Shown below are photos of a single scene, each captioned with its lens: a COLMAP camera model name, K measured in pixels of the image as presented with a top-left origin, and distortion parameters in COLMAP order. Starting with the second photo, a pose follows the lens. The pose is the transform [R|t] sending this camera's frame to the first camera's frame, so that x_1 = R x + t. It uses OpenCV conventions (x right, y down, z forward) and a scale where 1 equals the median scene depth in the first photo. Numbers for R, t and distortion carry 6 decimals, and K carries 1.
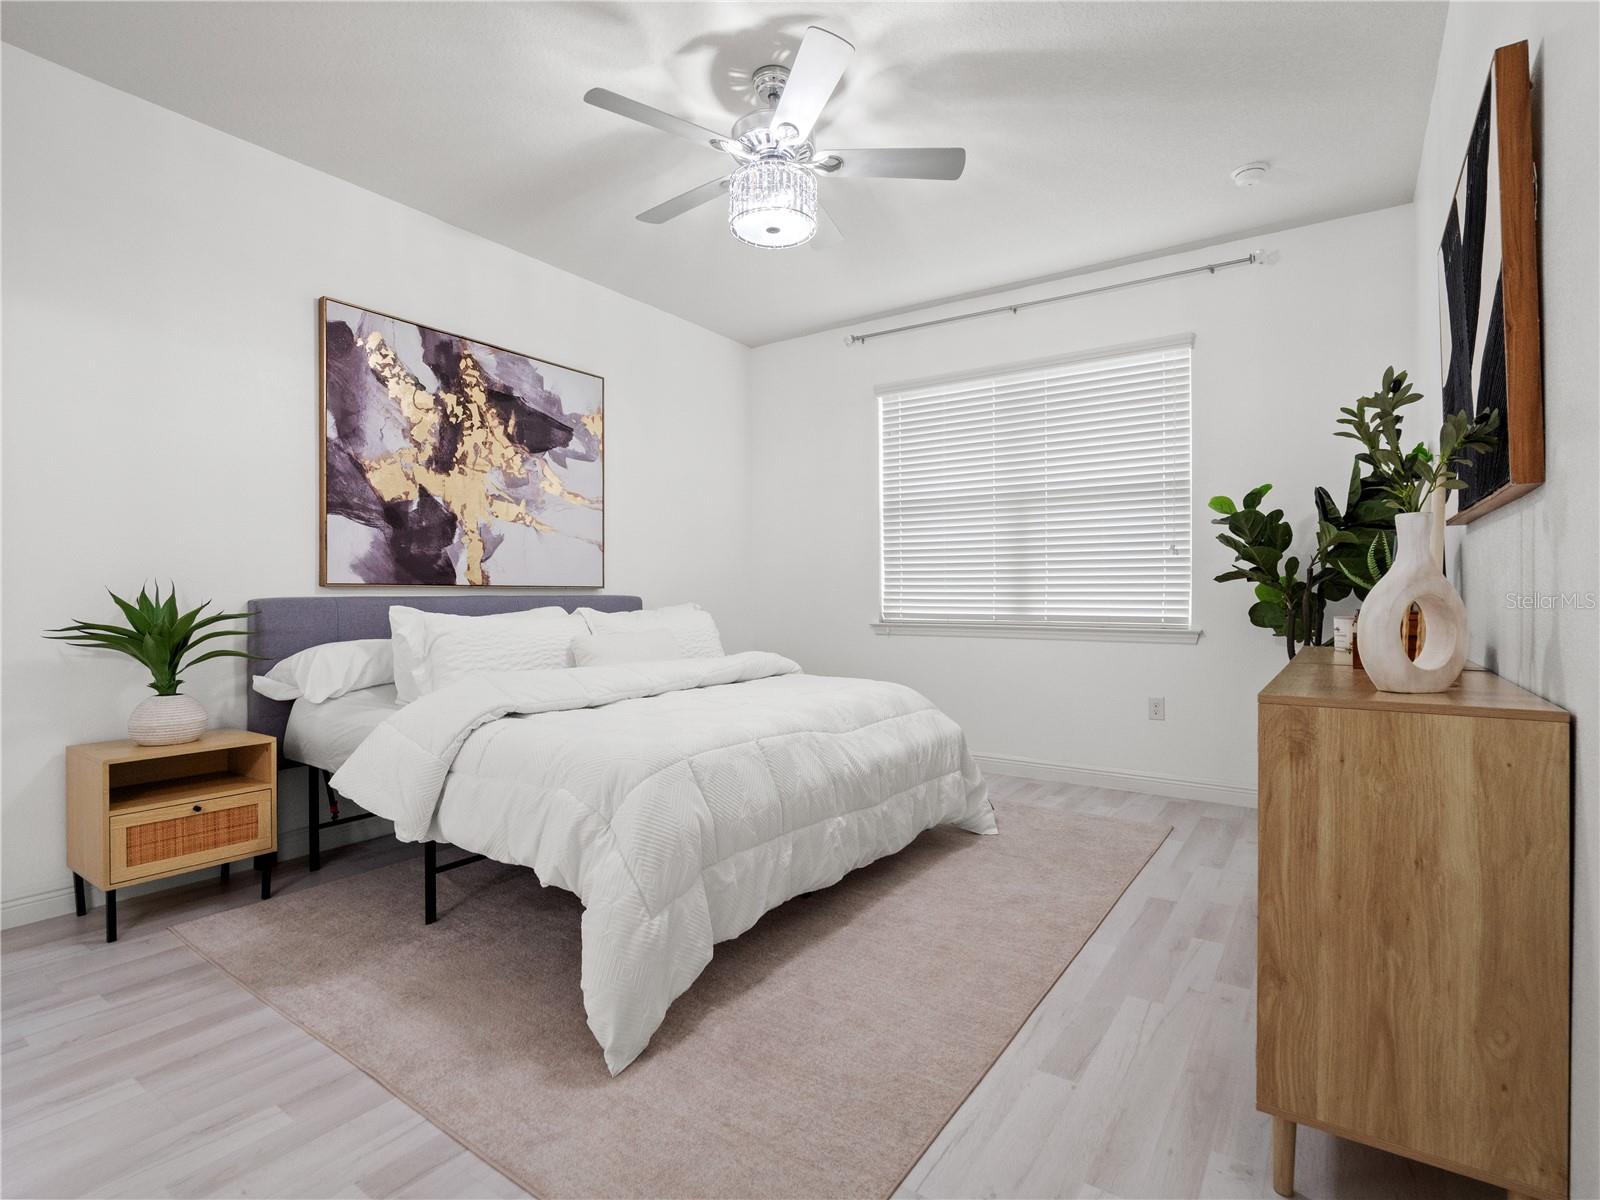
lens RADIAL K [[789.0, 0, 801.9], [0, 789.0, 598.8], [0, 0, 1]] dist [-0.005499, -0.004312]
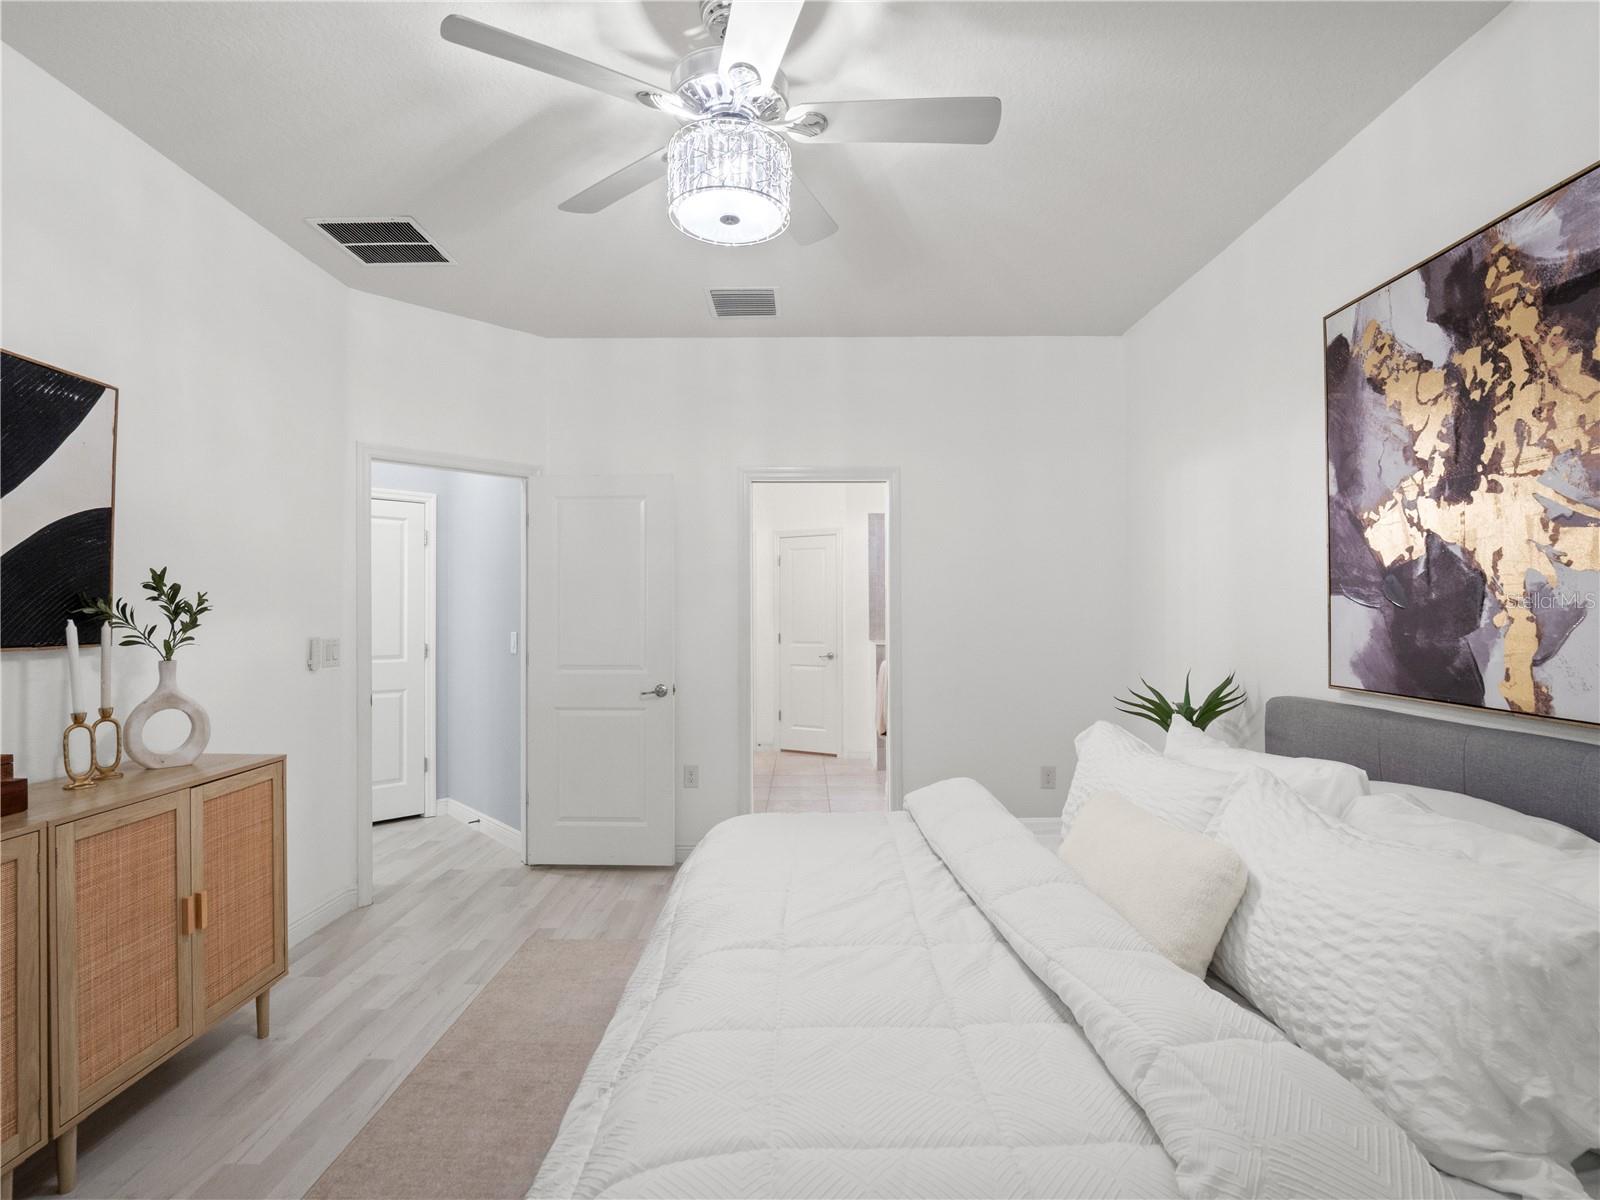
lens RADIAL K [[789.0, 0, 803.0], [0, 789.0, 601.7], [0, 0, 1]] dist [-0.005499, -0.004312]
pose [[-0.819356, -0.003021, -0.573277, 0.230012], [0.002732, 0.999954, -0.009174, -0.083860], [0.573279, -0.009083, -0.819310, 1.169143]]
